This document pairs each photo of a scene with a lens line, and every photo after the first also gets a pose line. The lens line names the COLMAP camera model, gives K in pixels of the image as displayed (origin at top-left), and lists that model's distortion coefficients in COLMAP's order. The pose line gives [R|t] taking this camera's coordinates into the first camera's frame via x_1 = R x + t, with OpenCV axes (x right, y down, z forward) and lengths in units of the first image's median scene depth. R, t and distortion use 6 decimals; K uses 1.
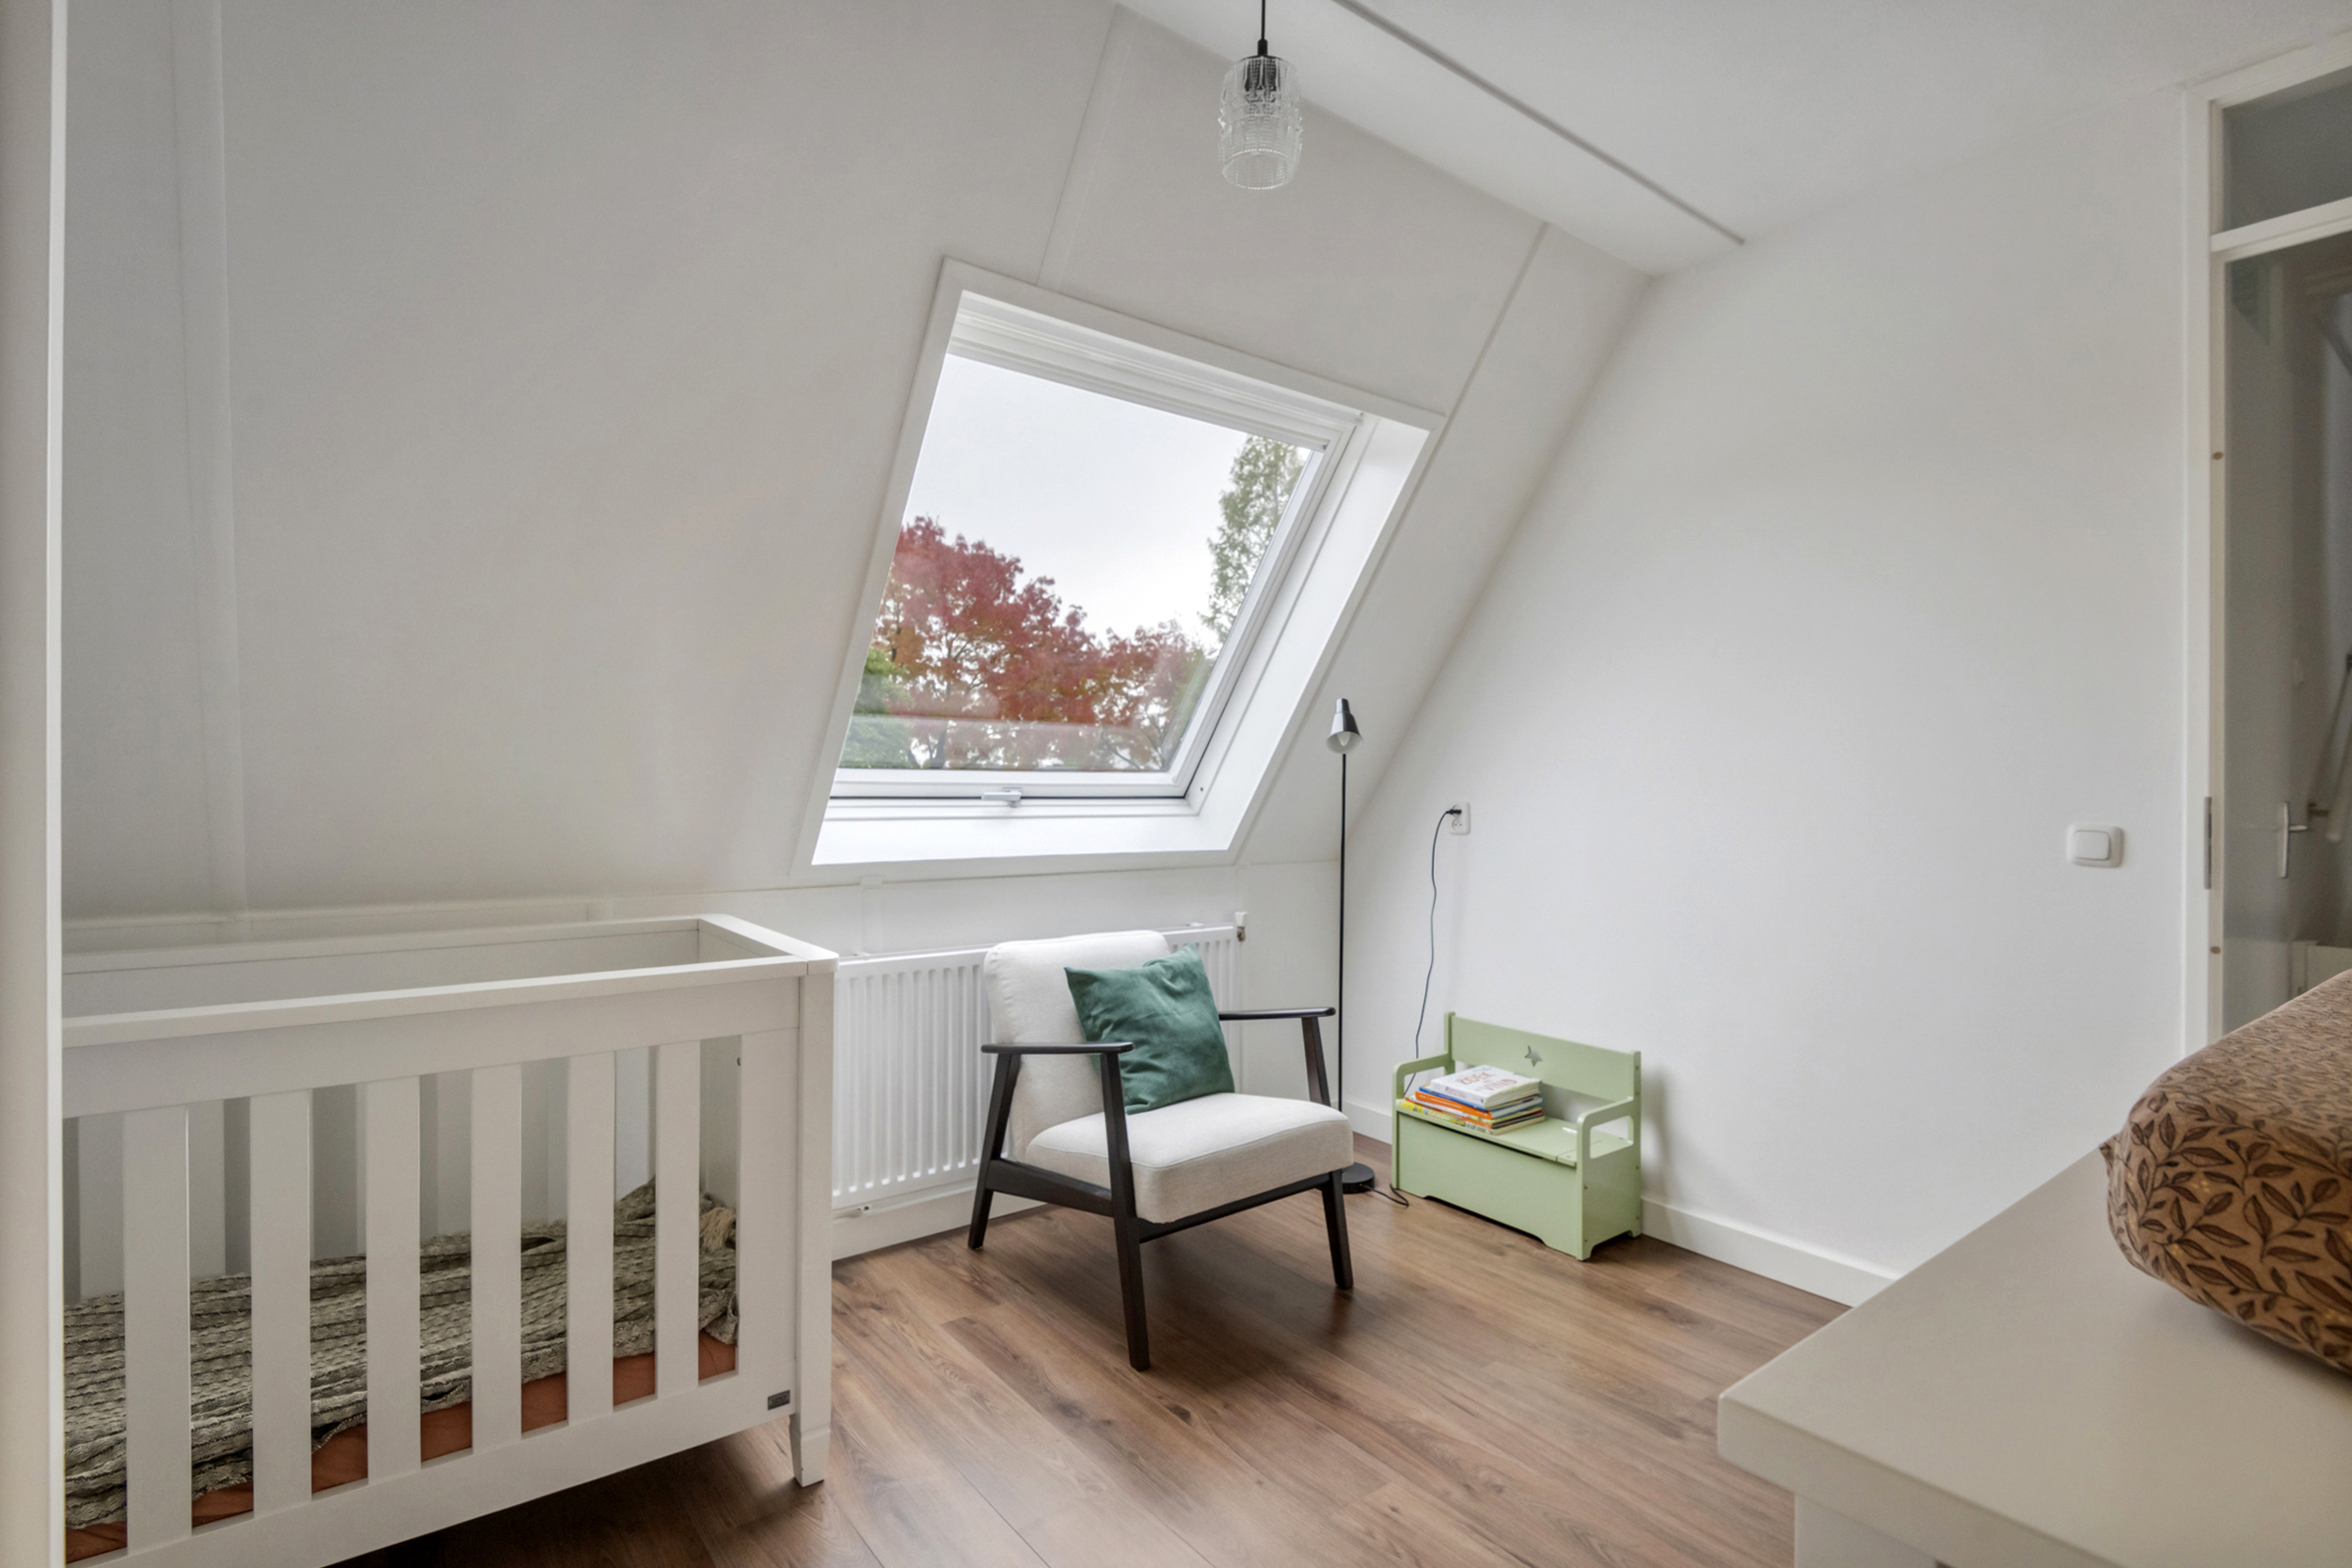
lens RADIAL K [[1149.2, 0, 1176.0], [0, 1149.2, 784.0], [0, 0, 1]] dist [0.000003, -0.000202]
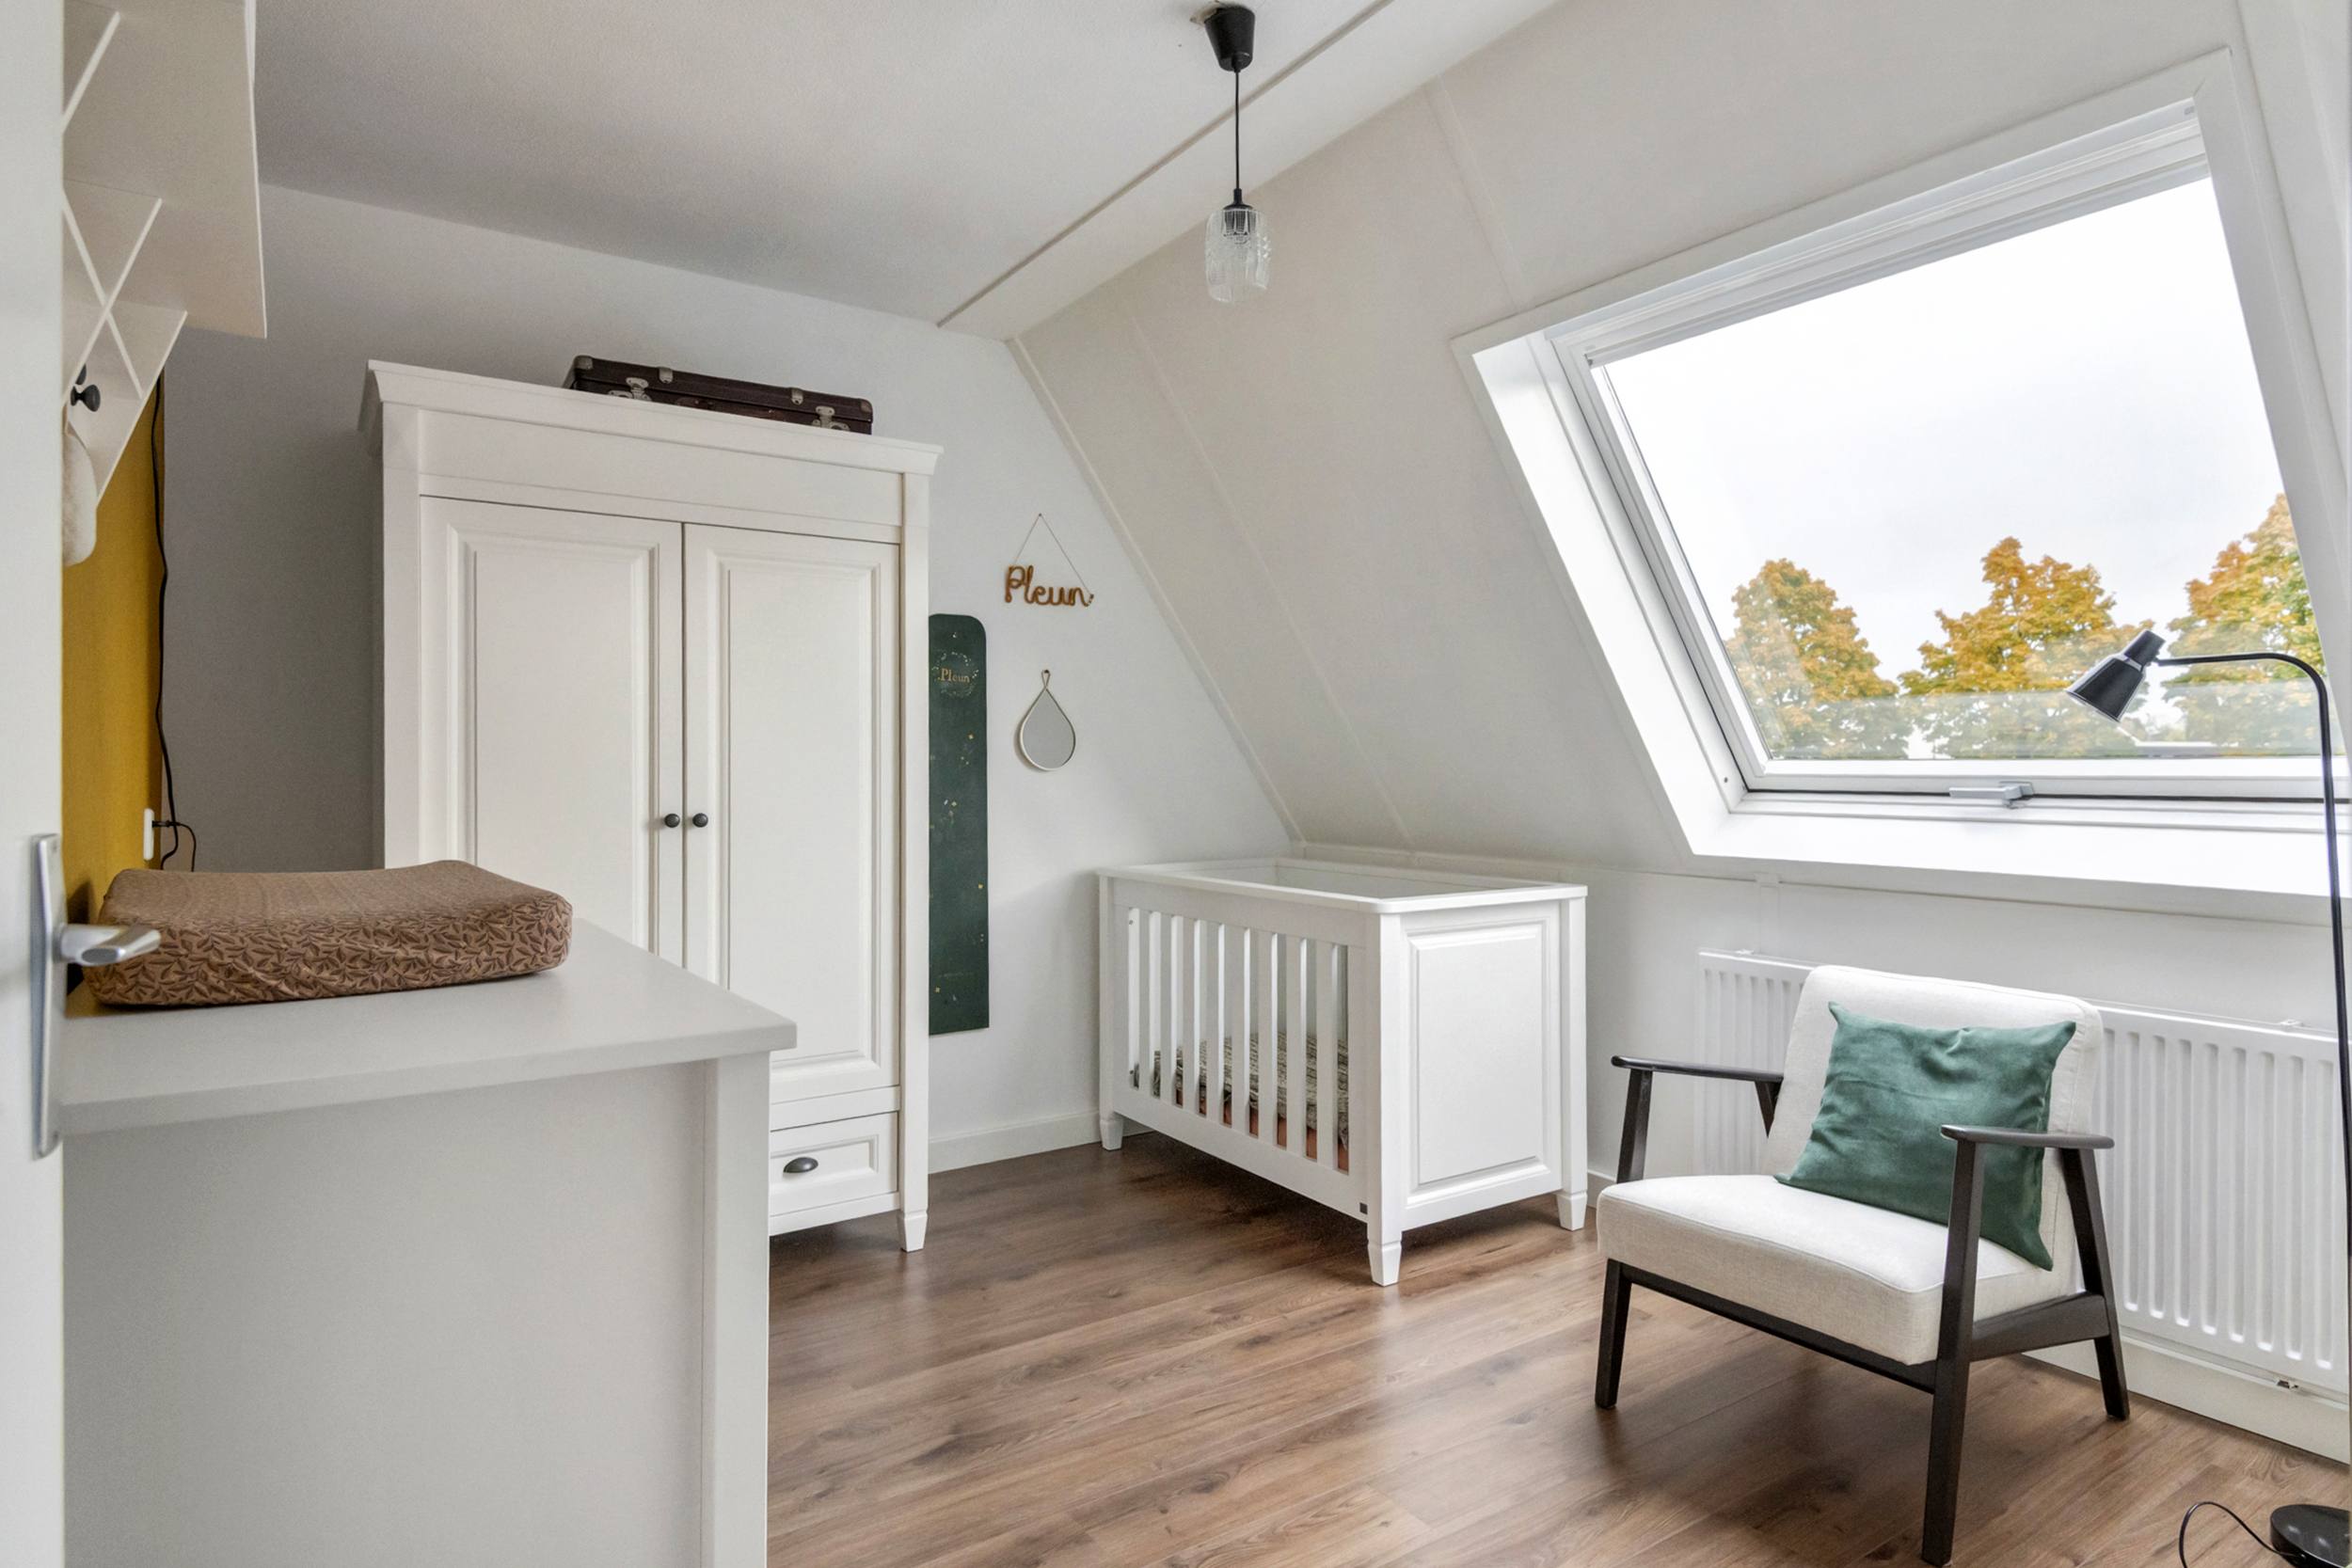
lens RADIAL K [[1324.2, 0, 1176.0], [0, 1324.2, 784.0], [0, 0, 1]] dist [0.039031, -0.024556]
pose [[-0.088156, 0.008842, -0.996067, 0.910676], [0.003144, 0.999958, 0.008598, -0.005686], [0.996102, -0.002373, -0.088180, 0.627380]]
